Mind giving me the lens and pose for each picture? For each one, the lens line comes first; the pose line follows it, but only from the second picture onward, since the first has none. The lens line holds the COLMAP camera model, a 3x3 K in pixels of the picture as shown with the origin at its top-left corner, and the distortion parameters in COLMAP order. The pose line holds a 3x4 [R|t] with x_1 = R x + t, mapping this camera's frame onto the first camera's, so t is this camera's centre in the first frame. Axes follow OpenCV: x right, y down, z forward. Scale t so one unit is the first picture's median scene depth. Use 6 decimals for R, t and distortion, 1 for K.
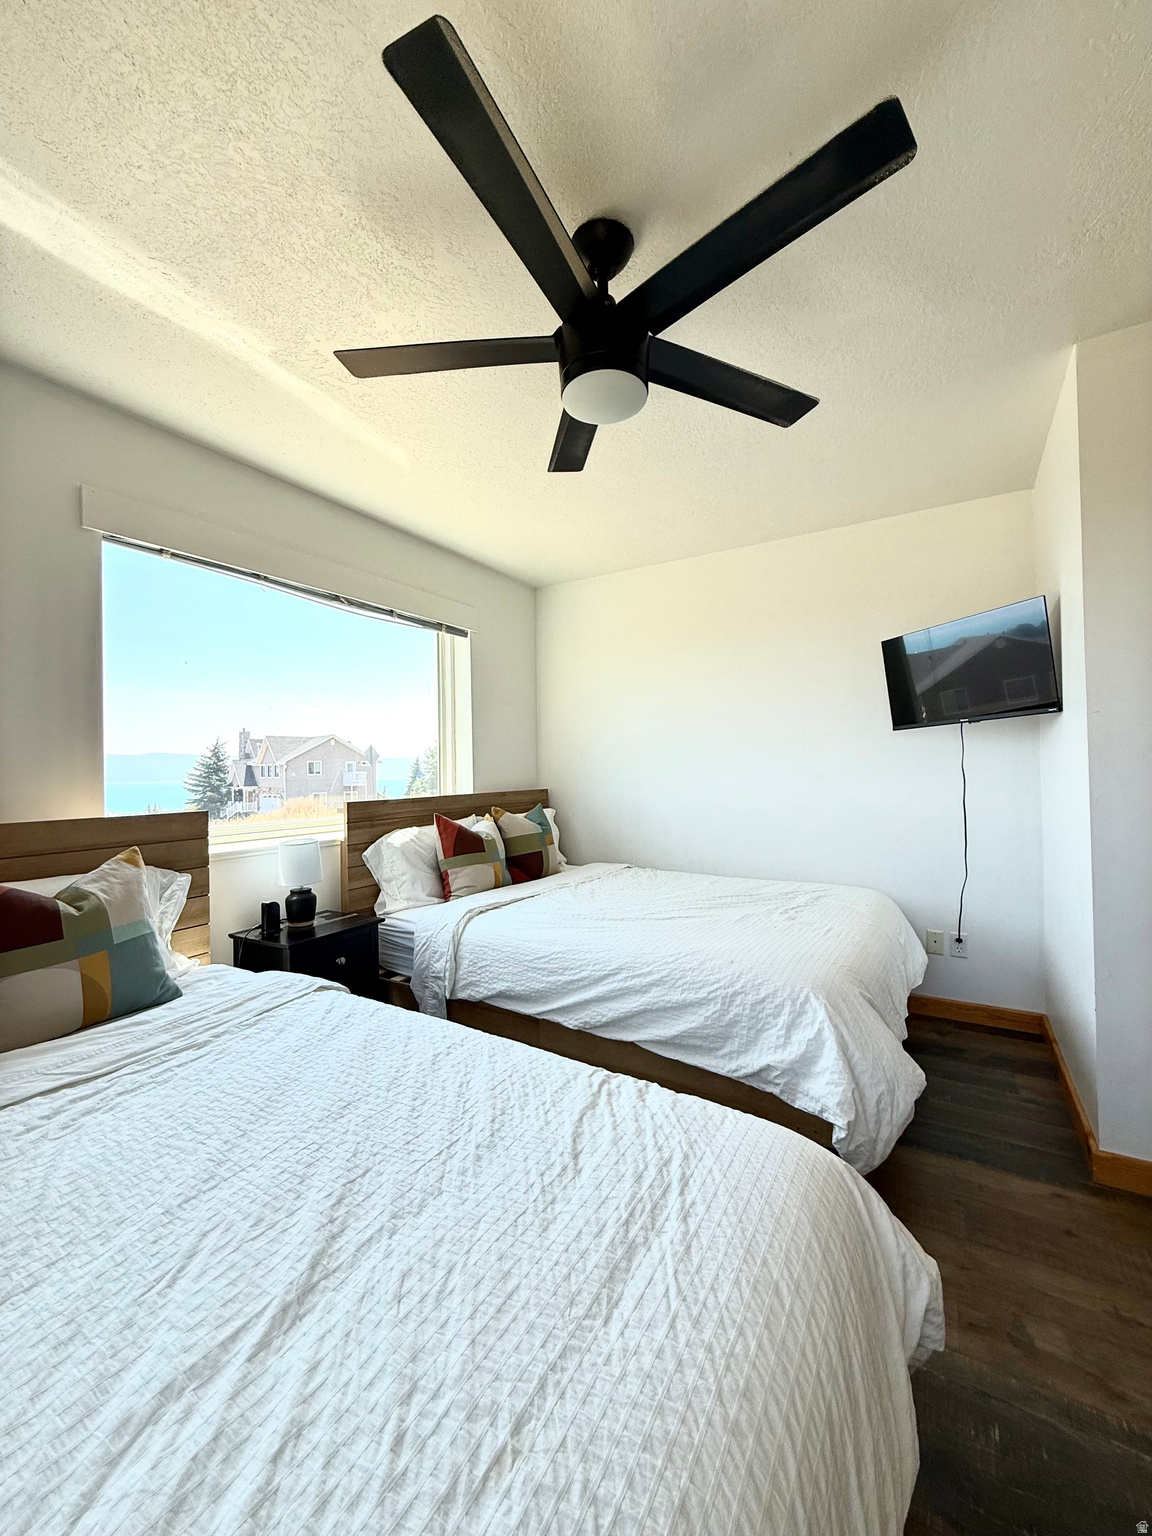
lens RADIAL K [[615.9, 0, 576.0], [0, 615.9, 768.0], [0, 0, 1]] dist [0.001199, 0.000123]
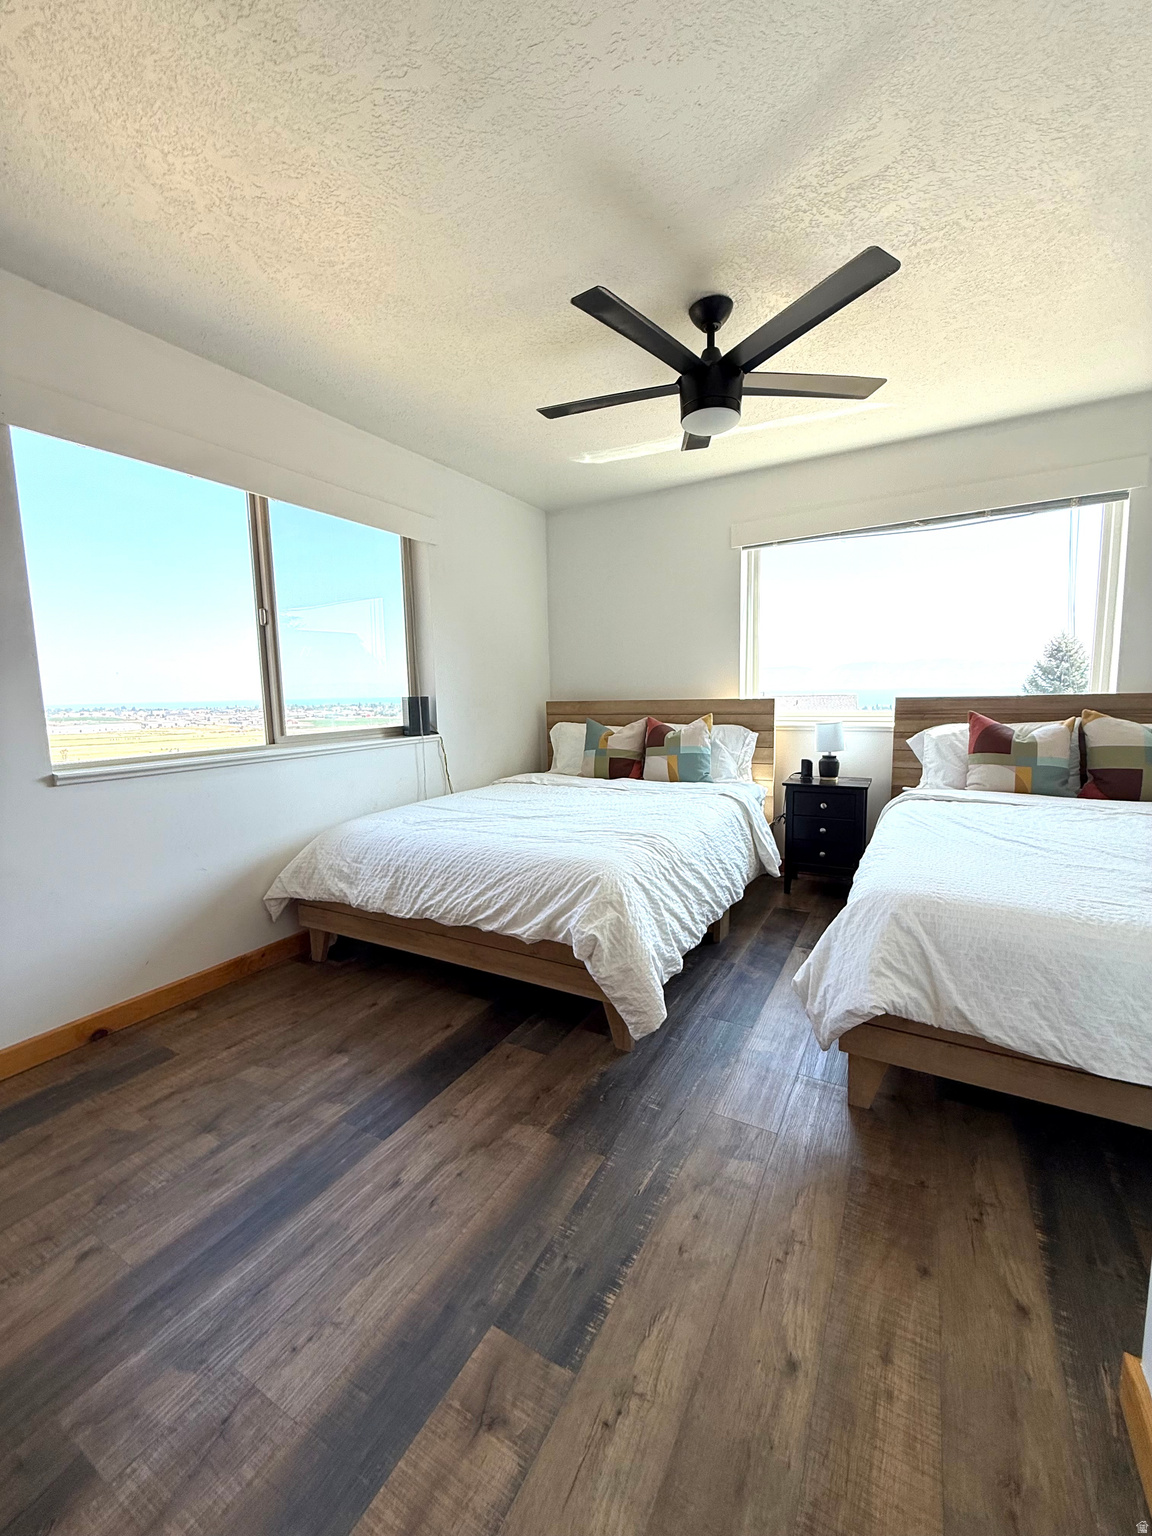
lens RADIAL K [[615.9, 0, 576.0], [0, 615.9, 768.0], [0, 0, 1]] dist [0.001199, 0.000123]
pose [[0.021089, 0.135268, -0.990585, 0.970372], [0.024202, 0.990445, 0.135765, 0.014659], [0.999485, -0.026837, 0.017614, 0.378169]]
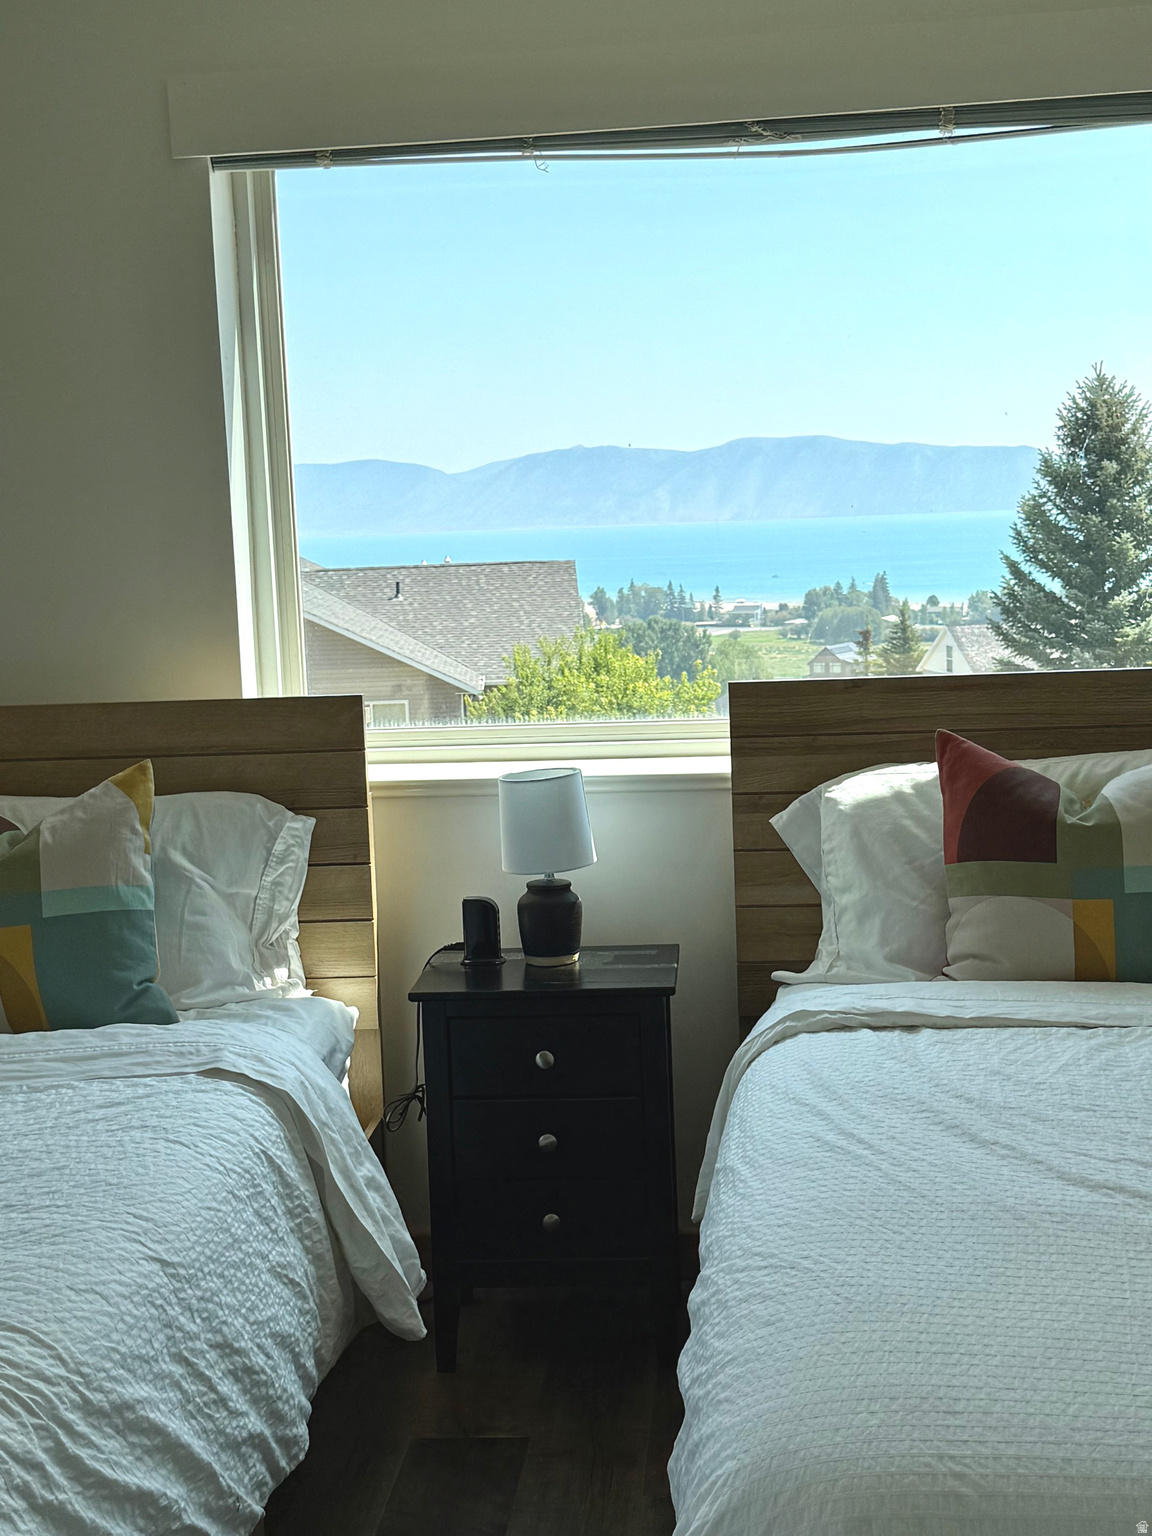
lens RADIAL K [[2137.5, 0, 576.0], [0, 2137.5, 768.0], [0, 0, 1]] dist [0.127423, -0.060067]
pose [[0.433285, 0.101093, -0.895569, 0.902181], [0.033483, 0.991198, 0.128087, -0.076036], [0.900635, -0.085485, 0.426087, 0.378666]]
